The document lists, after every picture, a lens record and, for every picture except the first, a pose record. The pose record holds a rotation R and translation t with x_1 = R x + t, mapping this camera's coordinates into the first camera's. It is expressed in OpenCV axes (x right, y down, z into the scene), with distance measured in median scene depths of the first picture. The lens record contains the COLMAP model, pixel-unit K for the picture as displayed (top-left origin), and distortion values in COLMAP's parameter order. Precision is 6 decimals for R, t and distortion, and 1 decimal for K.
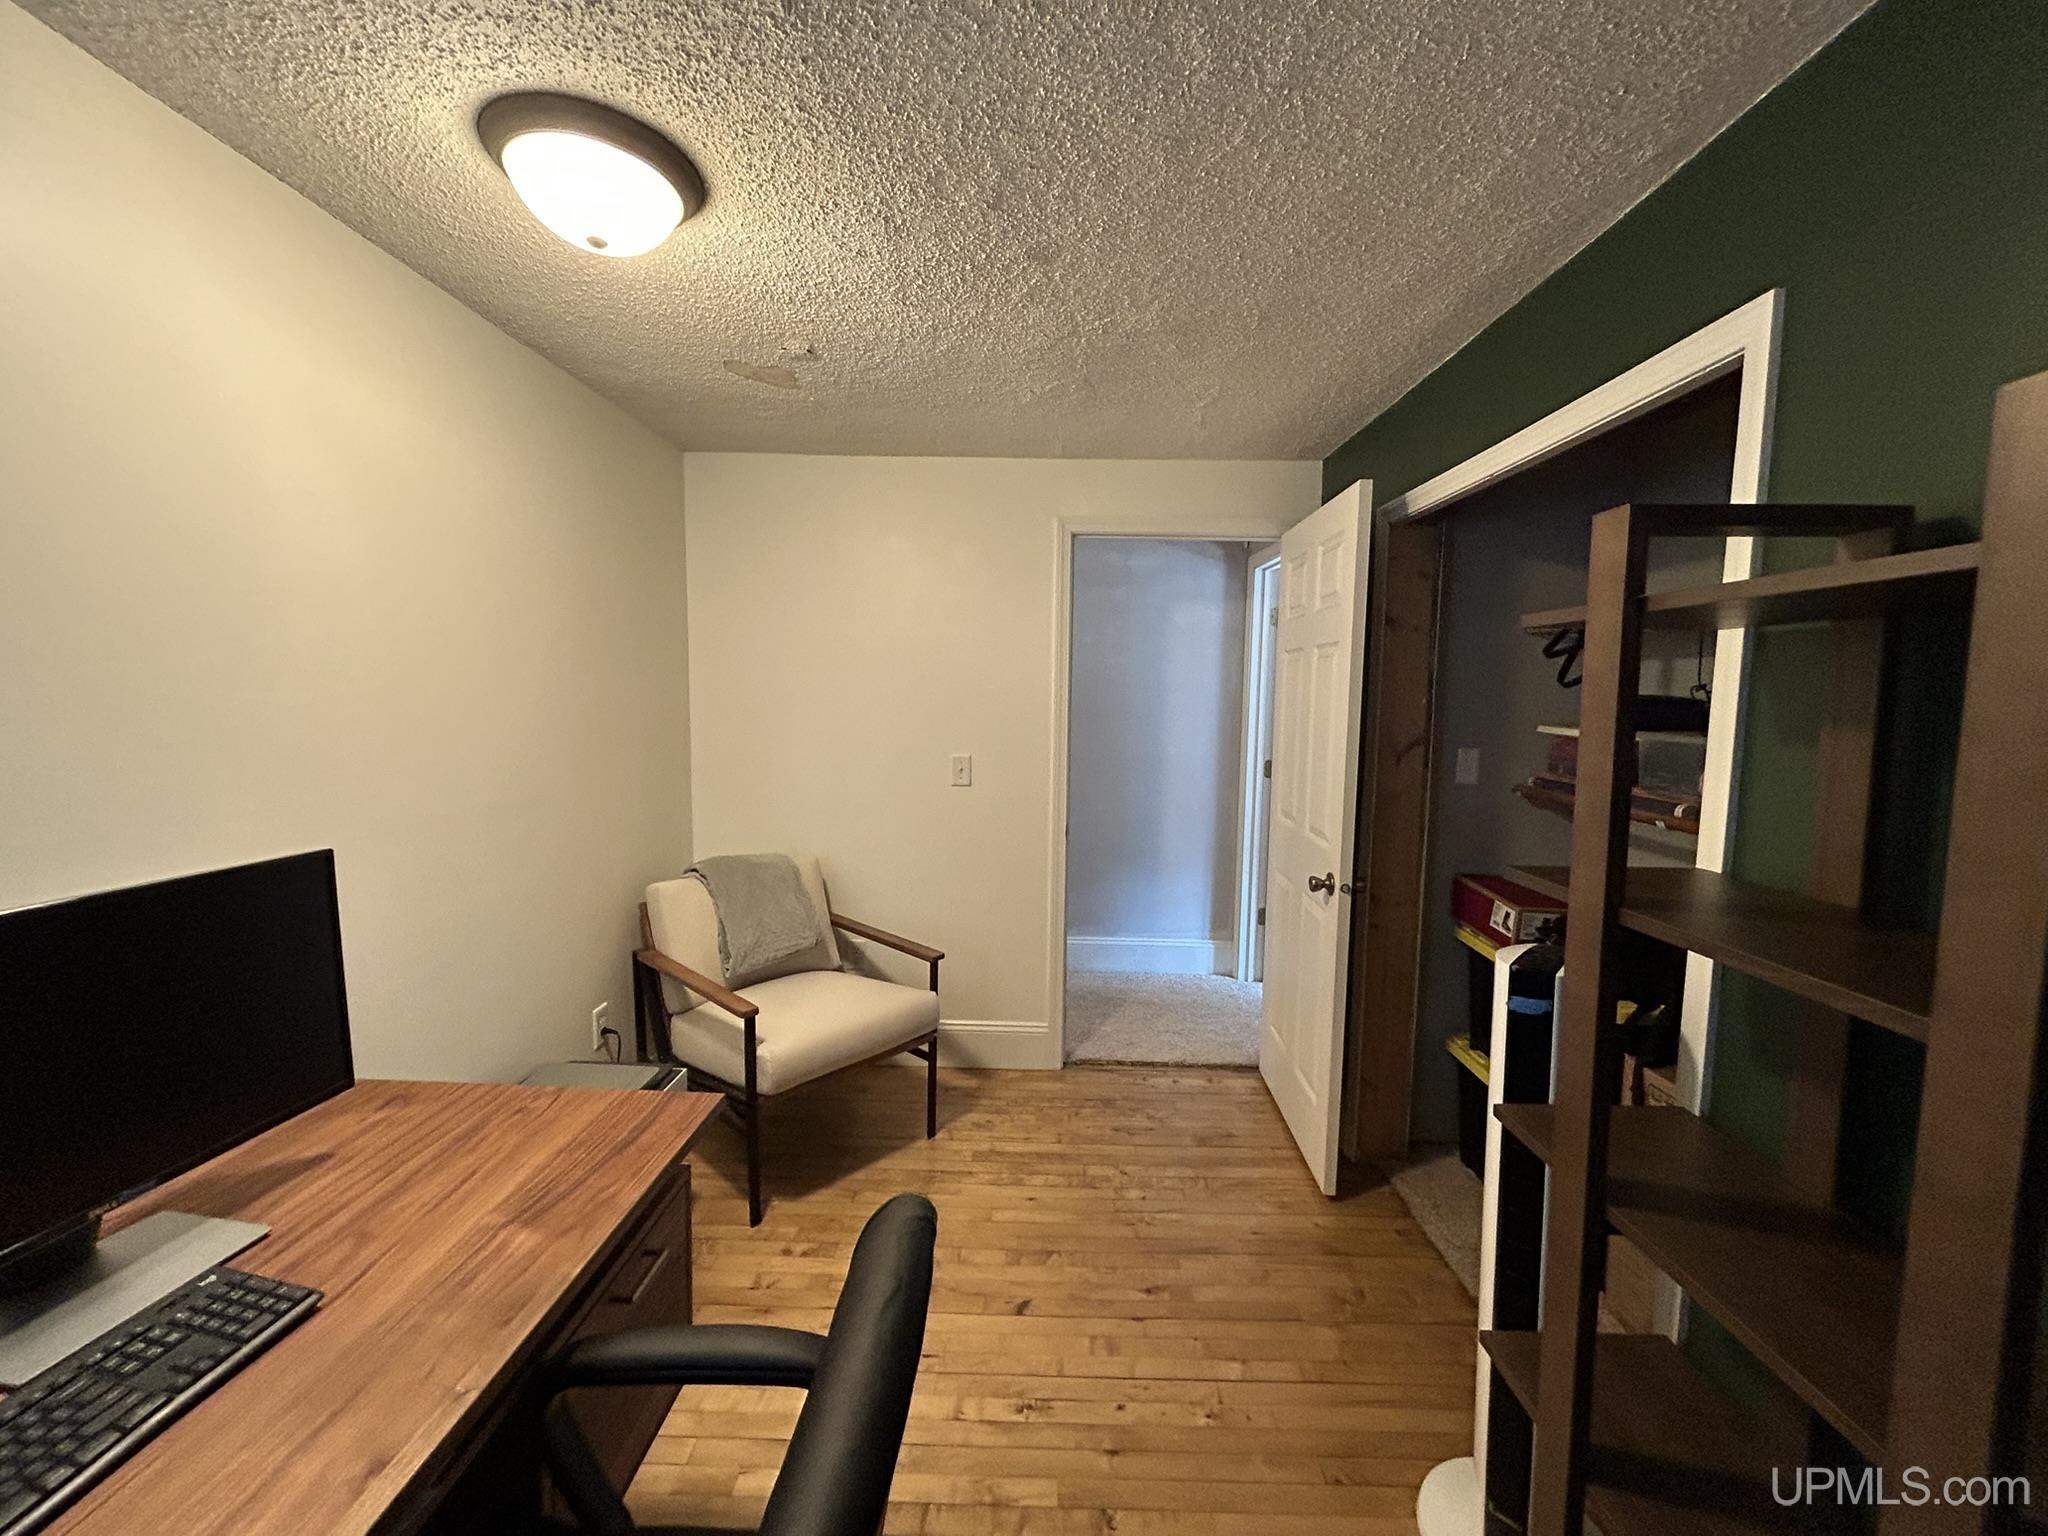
lens RADIAL K [[820.2, 0, 1029.5], [0, 820.2, 766.4], [0, 0, 1]] dist [0.000203, -0.000163]
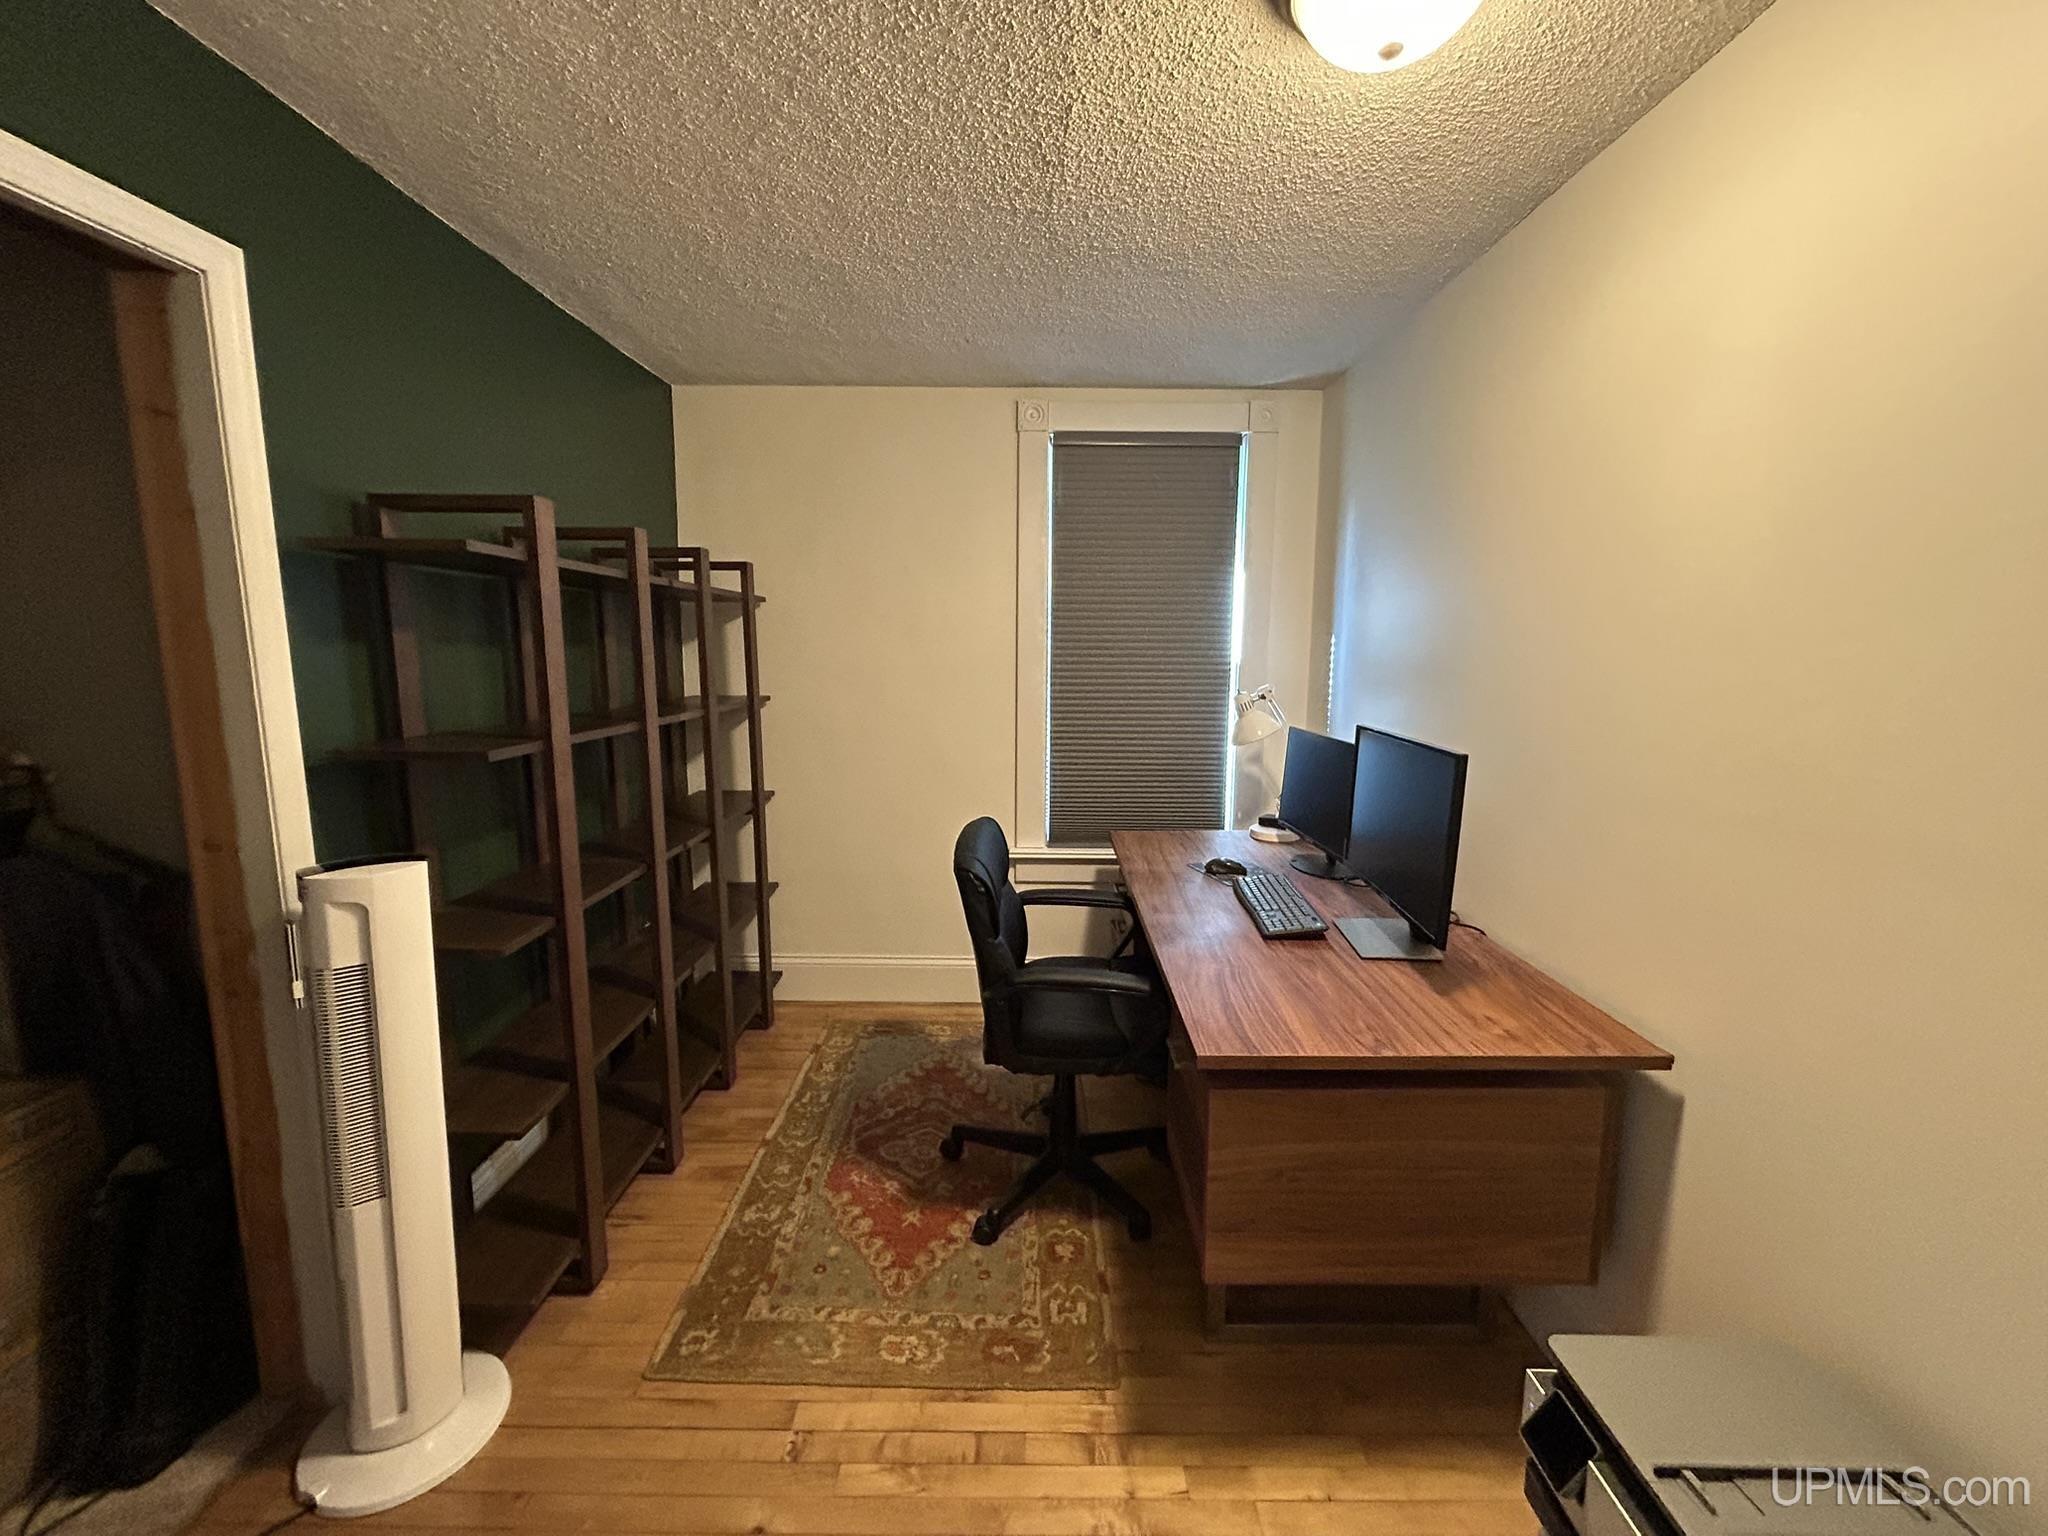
lens RADIAL K [[820.2, 0, 1023.1], [0, 820.2, 767.5], [0, 0, 1]] dist [0.000203, -0.000163]
pose [[-0.999822, -0.018356, -0.004337, -0.196983], [-0.018859, 0.976690, 0.213825, -0.126031], [0.000311, 0.213869, -0.976862, 2.172337]]
